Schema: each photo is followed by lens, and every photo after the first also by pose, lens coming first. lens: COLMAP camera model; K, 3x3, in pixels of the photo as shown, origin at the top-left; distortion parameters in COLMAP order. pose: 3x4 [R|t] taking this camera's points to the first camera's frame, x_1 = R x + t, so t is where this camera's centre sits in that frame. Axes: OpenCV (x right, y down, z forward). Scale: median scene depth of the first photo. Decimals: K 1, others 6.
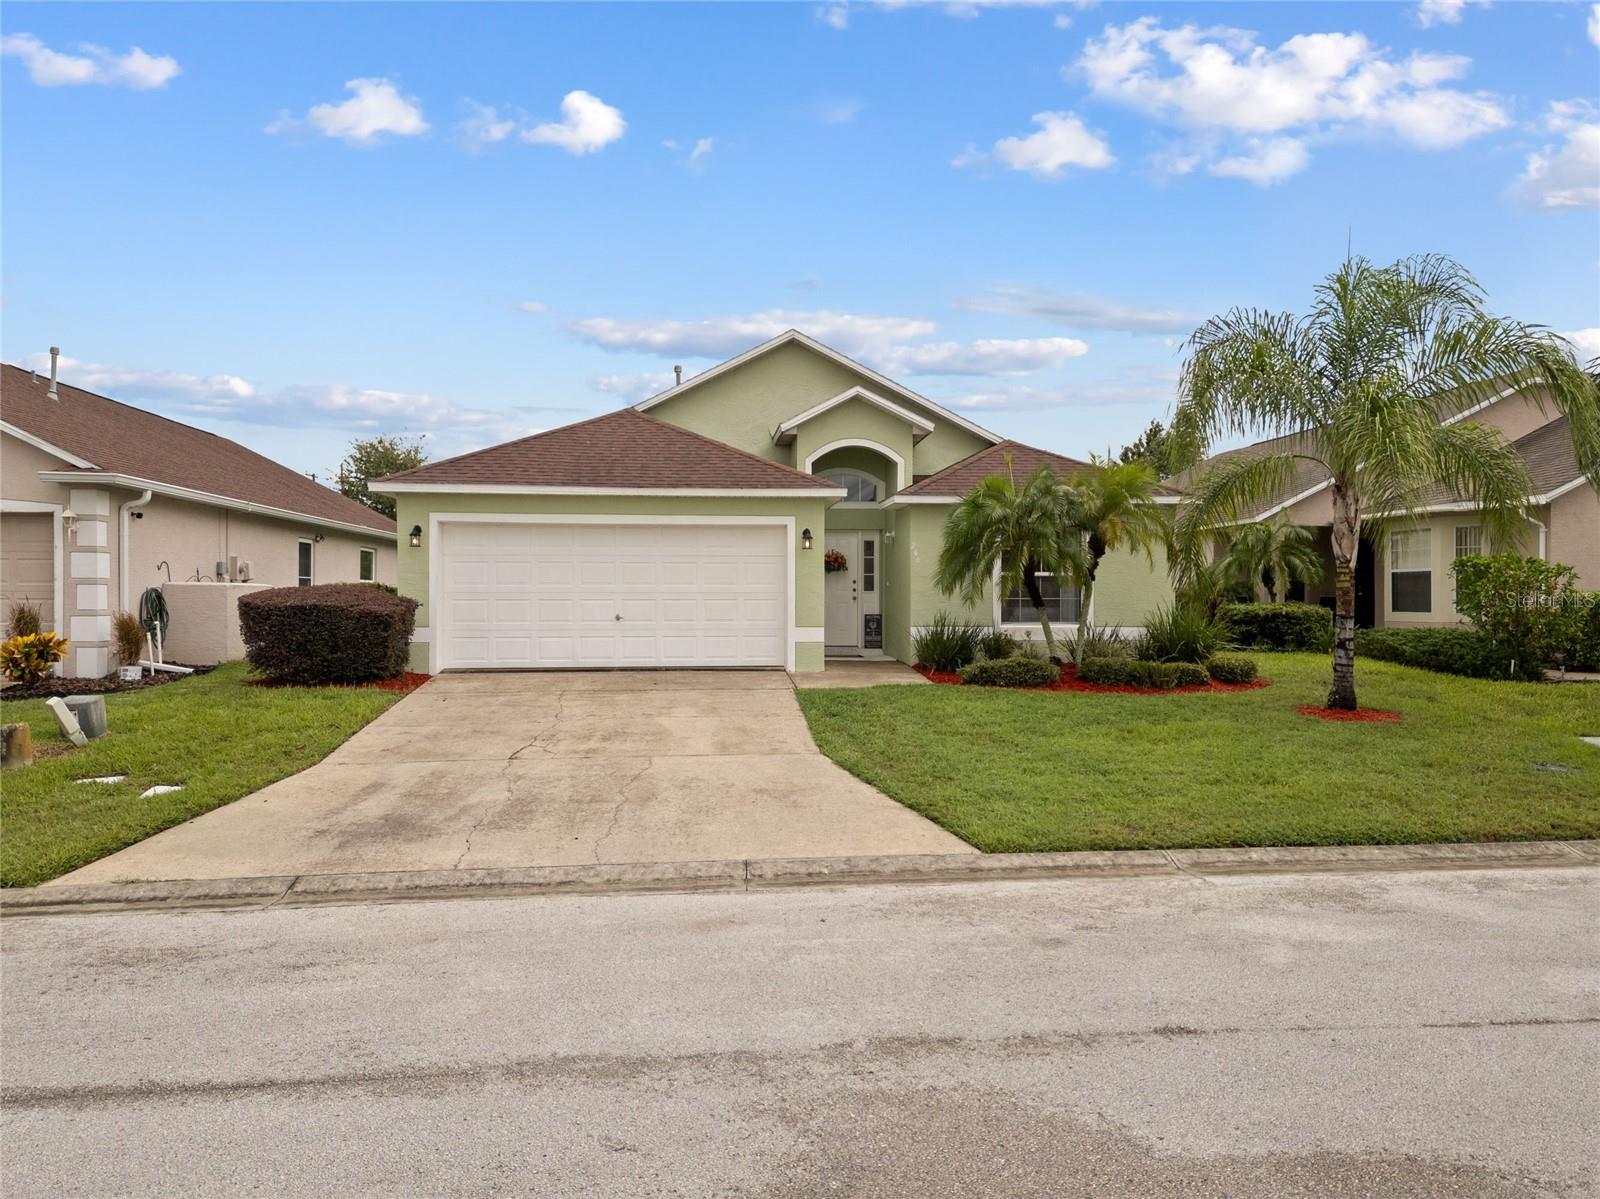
lens RADIAL K [[1121.2, 0, 805.8], [0, 1121.2, 575.3], [0, 0, 1]] dist [0.085562, -0.088124]
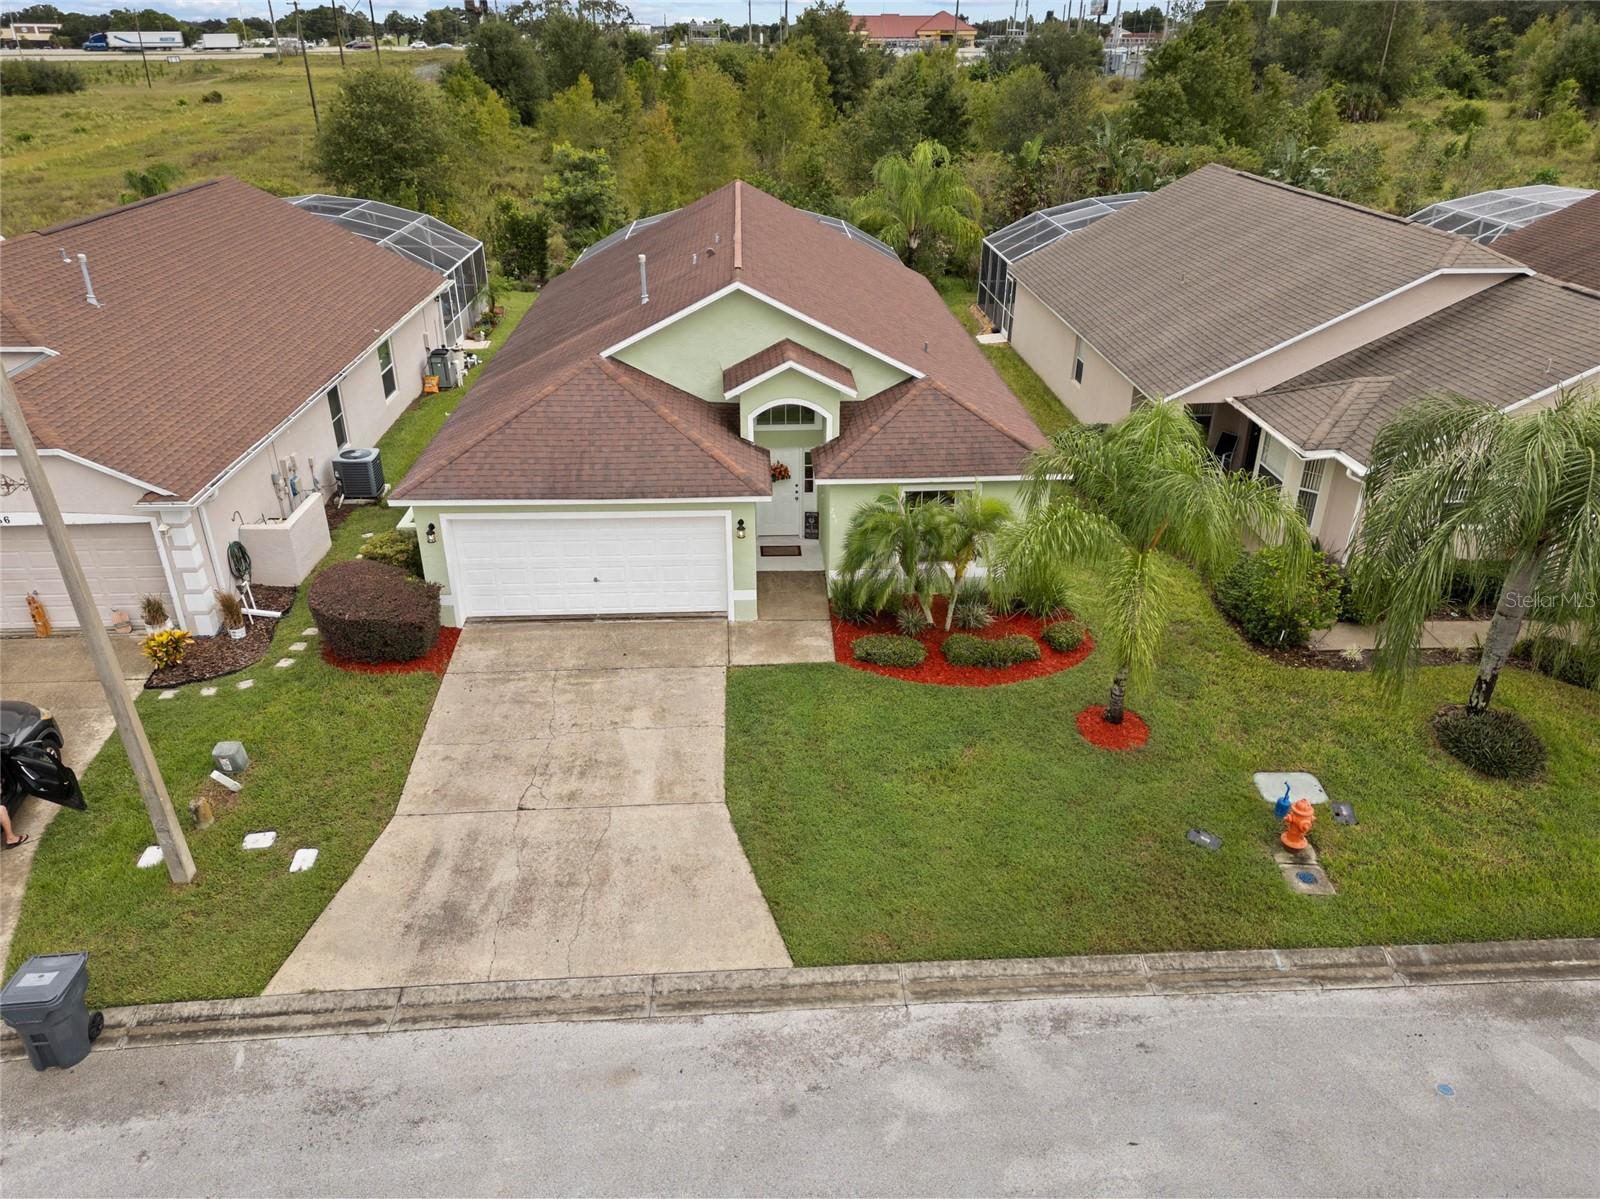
lens RADIAL K [[1121.2, 0, 805.8], [0, 1121.2, 575.3], [0, 0, 1]] dist [0.085562, -0.088124]
pose [[0.999337, 0.018306, -0.031465, 0.238531], [-0.002257, 0.893855, 0.448350, -1.148975], [0.036333, -0.447982, 0.893304, -0.289935]]
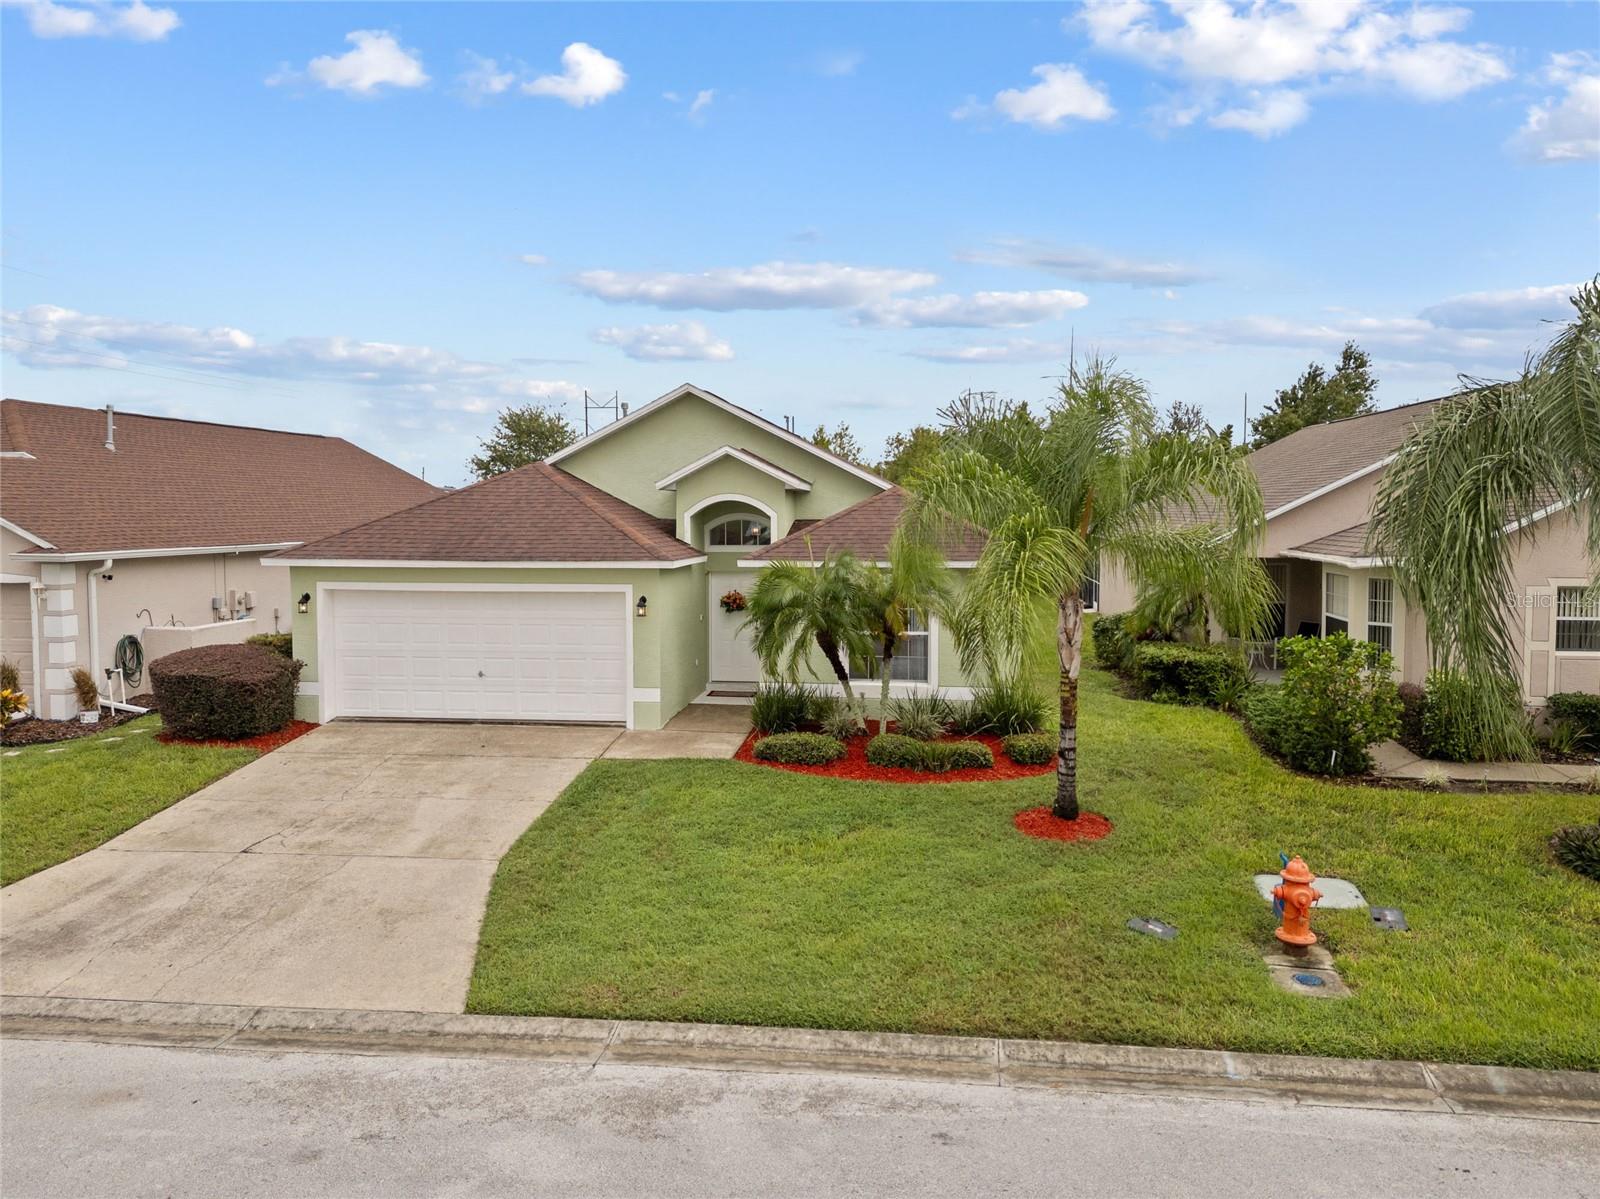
lens RADIAL K [[1125.8, 0, 808.4], [0, 1125.8, 548.5], [0, 0, 1]] dist [0.069148, -0.053951]
pose [[0.977569, 0.006766, -0.210508, 0.801140], [0.004969, 0.998465, 0.055168, -0.306116], [0.210558, -0.054977, 0.976034, -0.021238]]
